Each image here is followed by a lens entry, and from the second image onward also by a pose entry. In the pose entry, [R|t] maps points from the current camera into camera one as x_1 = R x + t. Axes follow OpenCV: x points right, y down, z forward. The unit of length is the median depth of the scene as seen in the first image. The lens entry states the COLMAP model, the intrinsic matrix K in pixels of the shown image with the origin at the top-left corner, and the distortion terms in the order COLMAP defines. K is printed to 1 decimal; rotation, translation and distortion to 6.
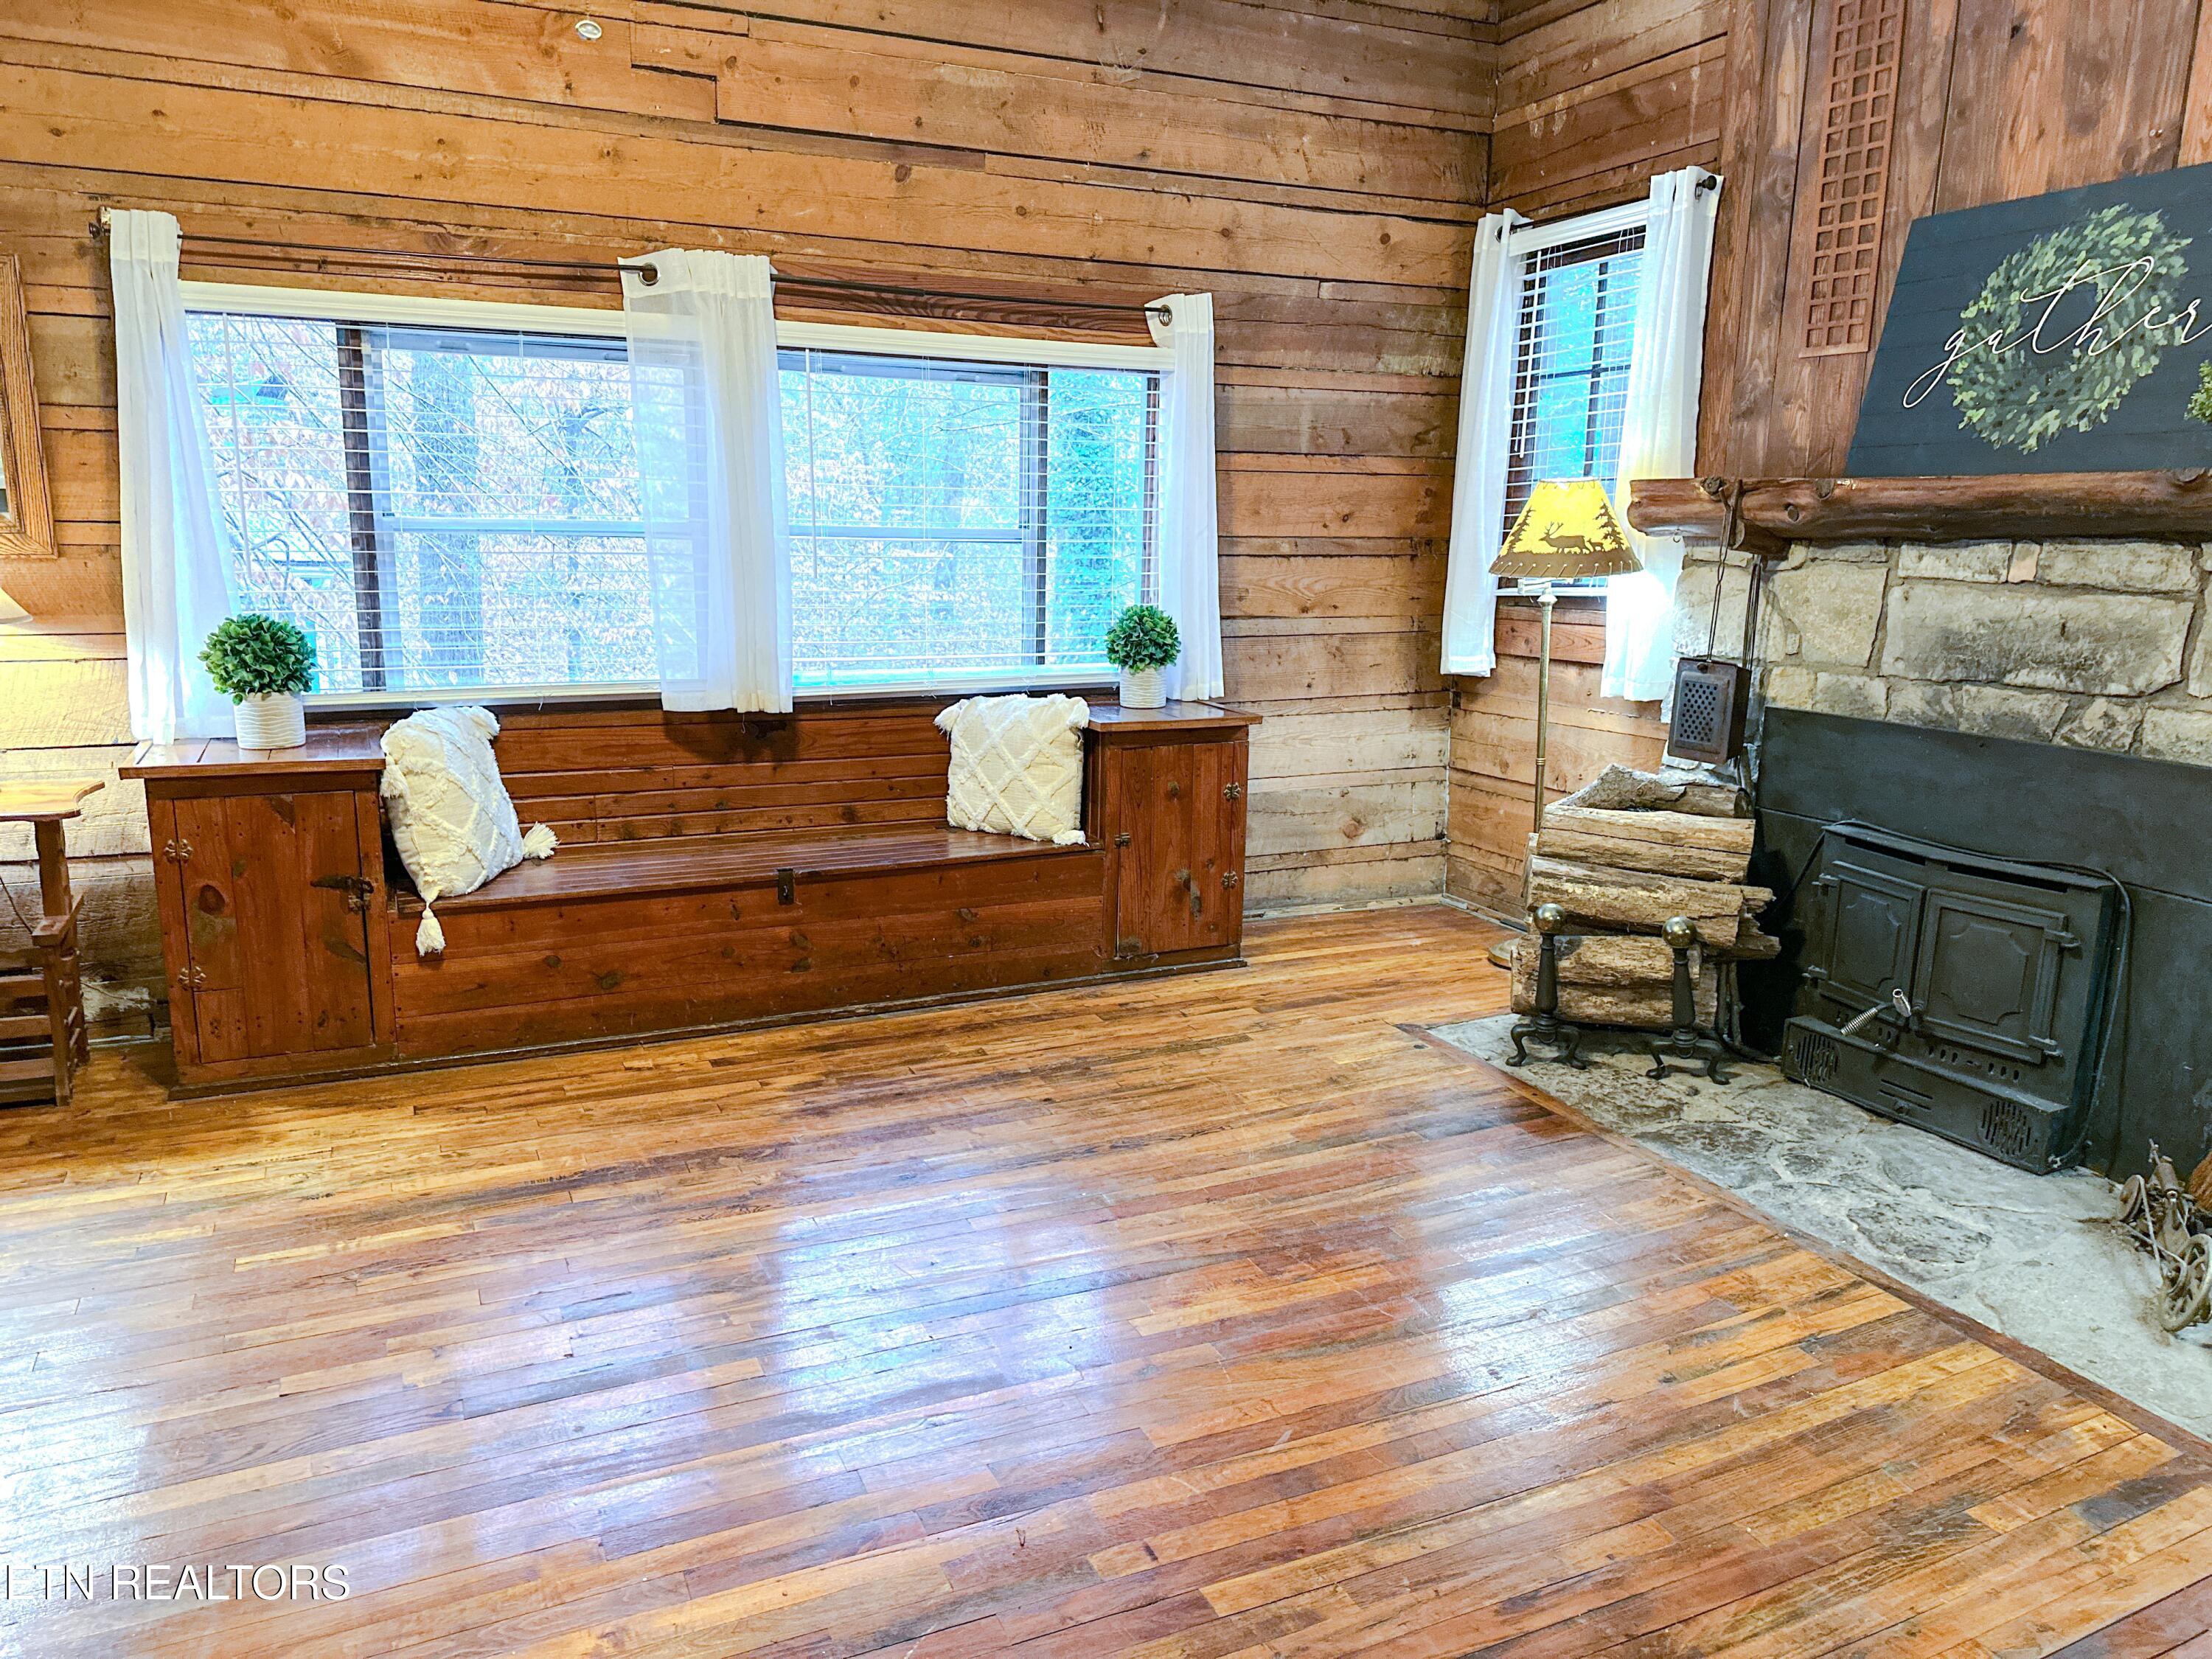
lens RADIAL K [[1579.9, 0, 1106.0], [0, 1579.9, 829.5], [0, 0, 1]] dist [0.063569, -0.066108]
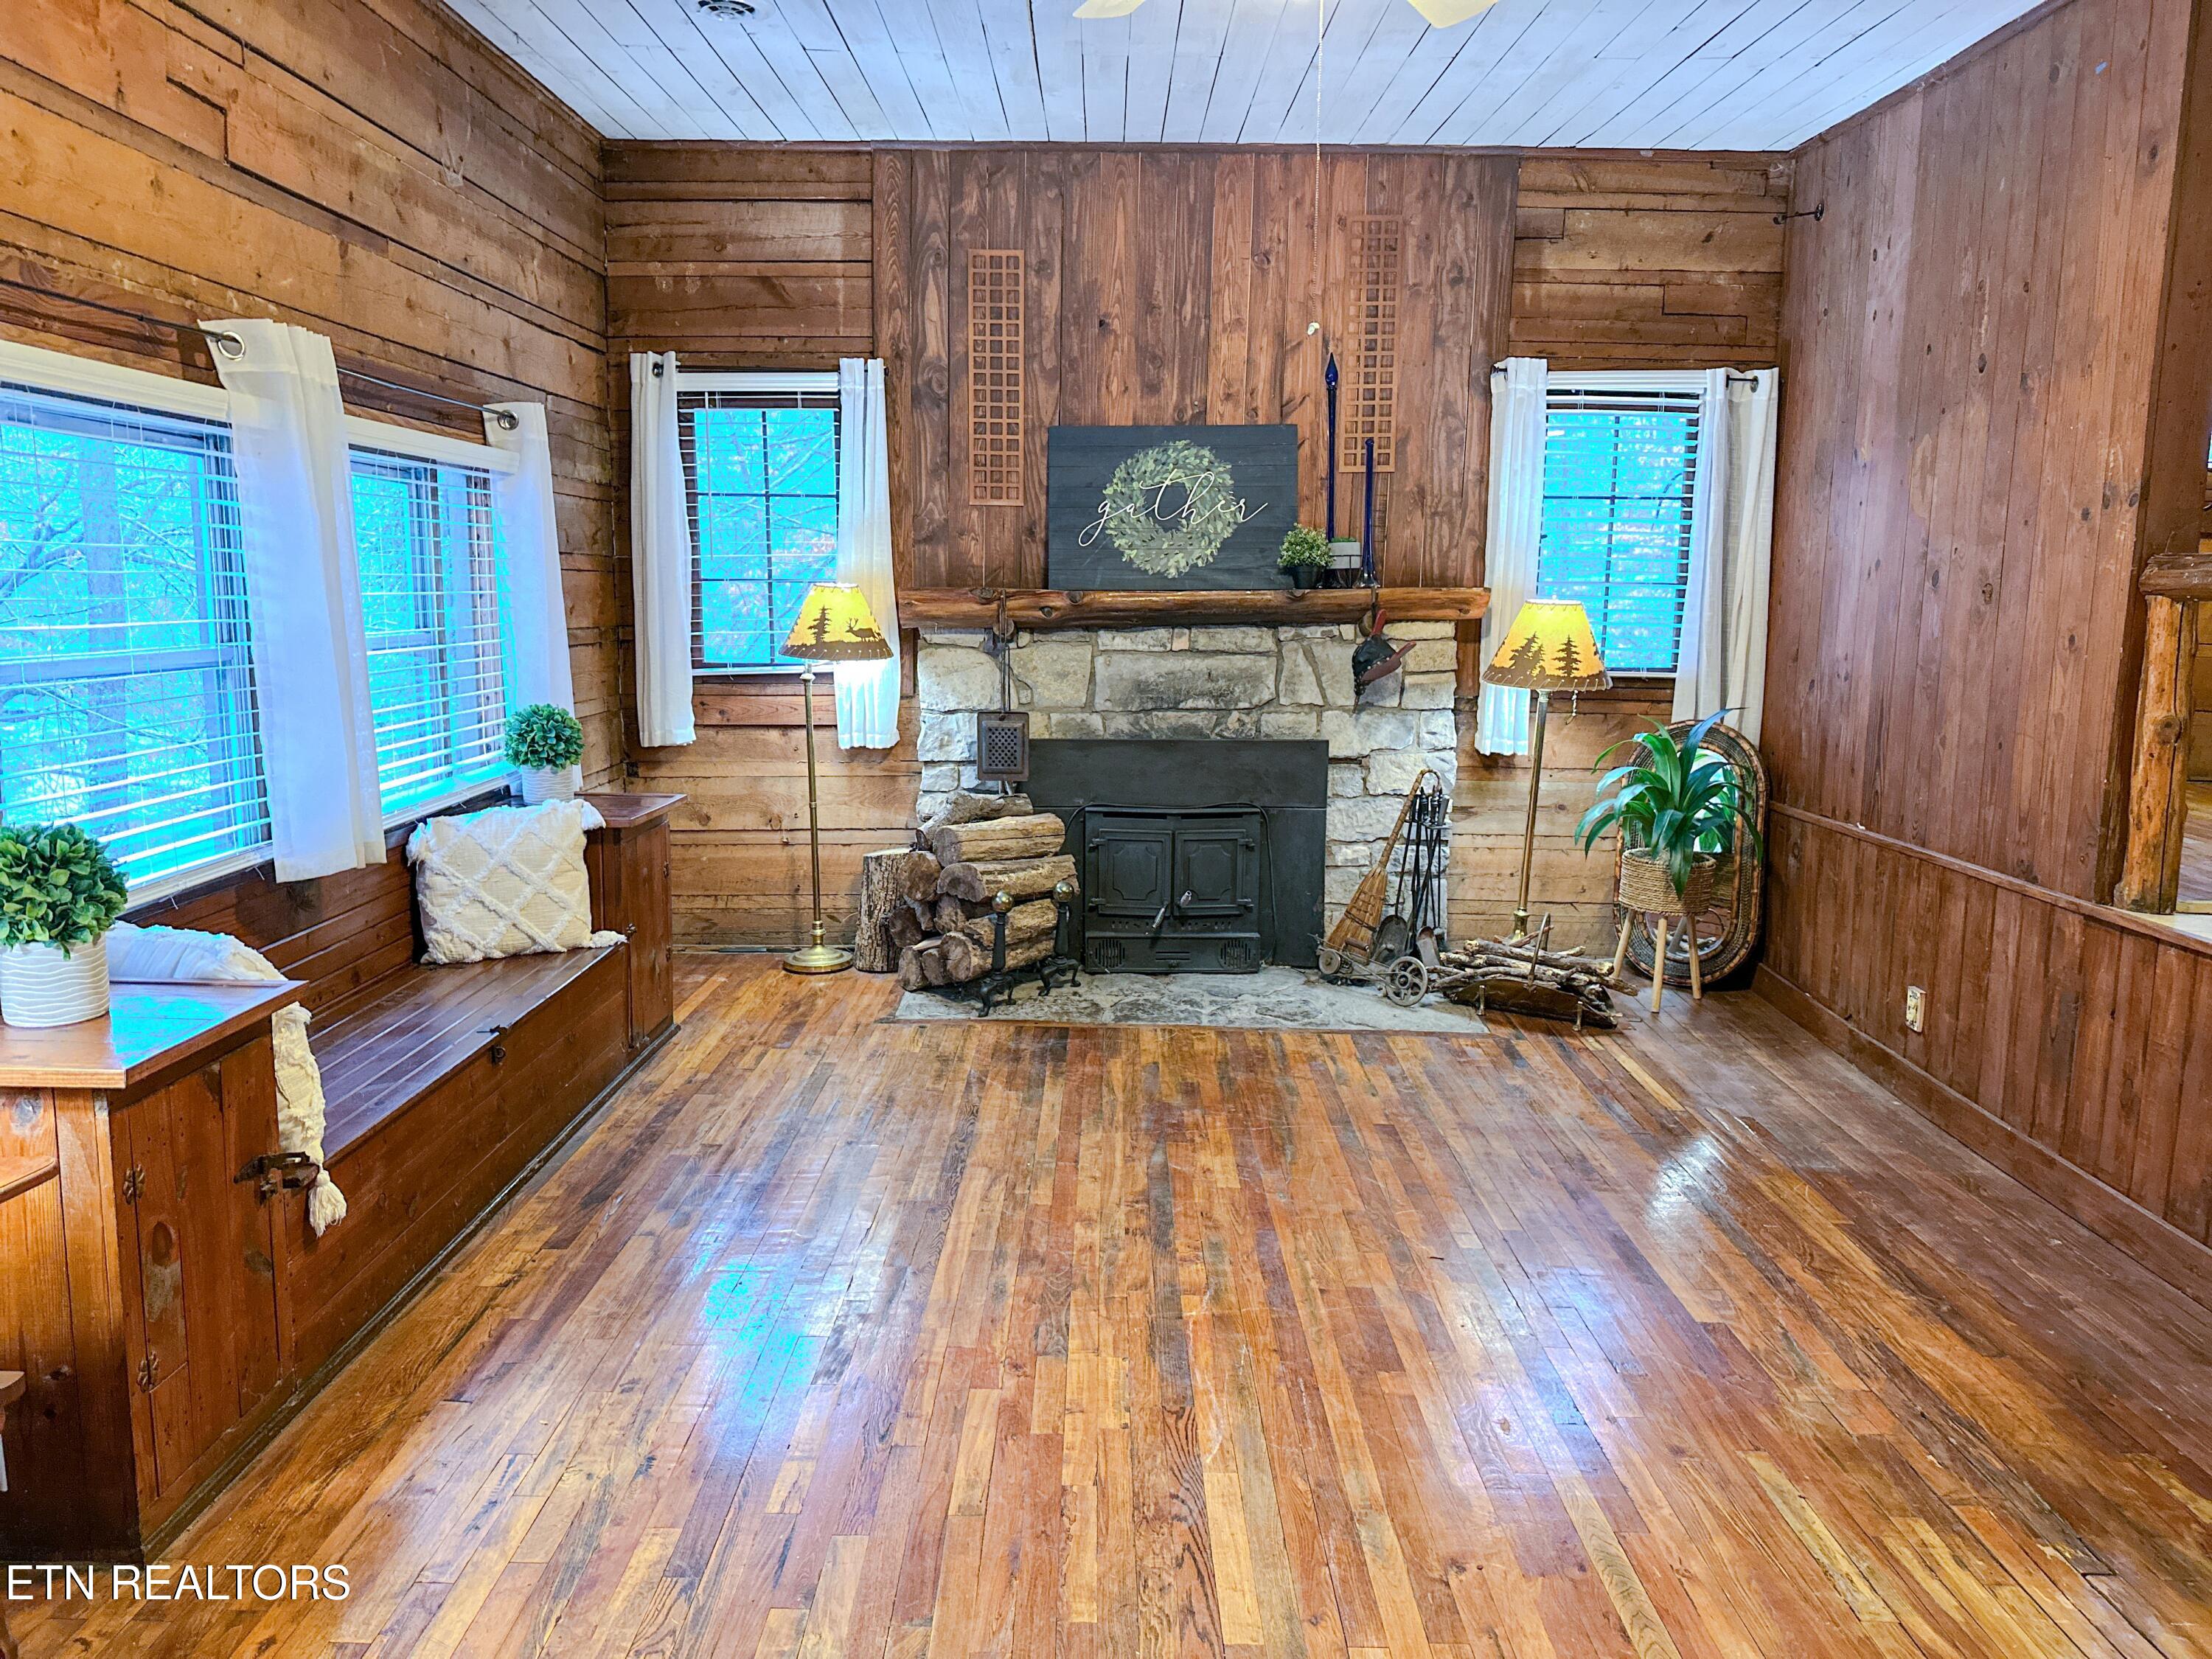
lens RADIAL K [[1553.0, 0, 1106.0], [0, 1553.0, 829.5], [0, 0, 1]] dist [0.156069, -0.239889]
pose [[0.413648, -0.154073, 0.897305, -0.942289], [0.176652, 0.980429, 0.086911, -0.114672], [-0.893135, 0.122560, 0.432769, 0.329203]]
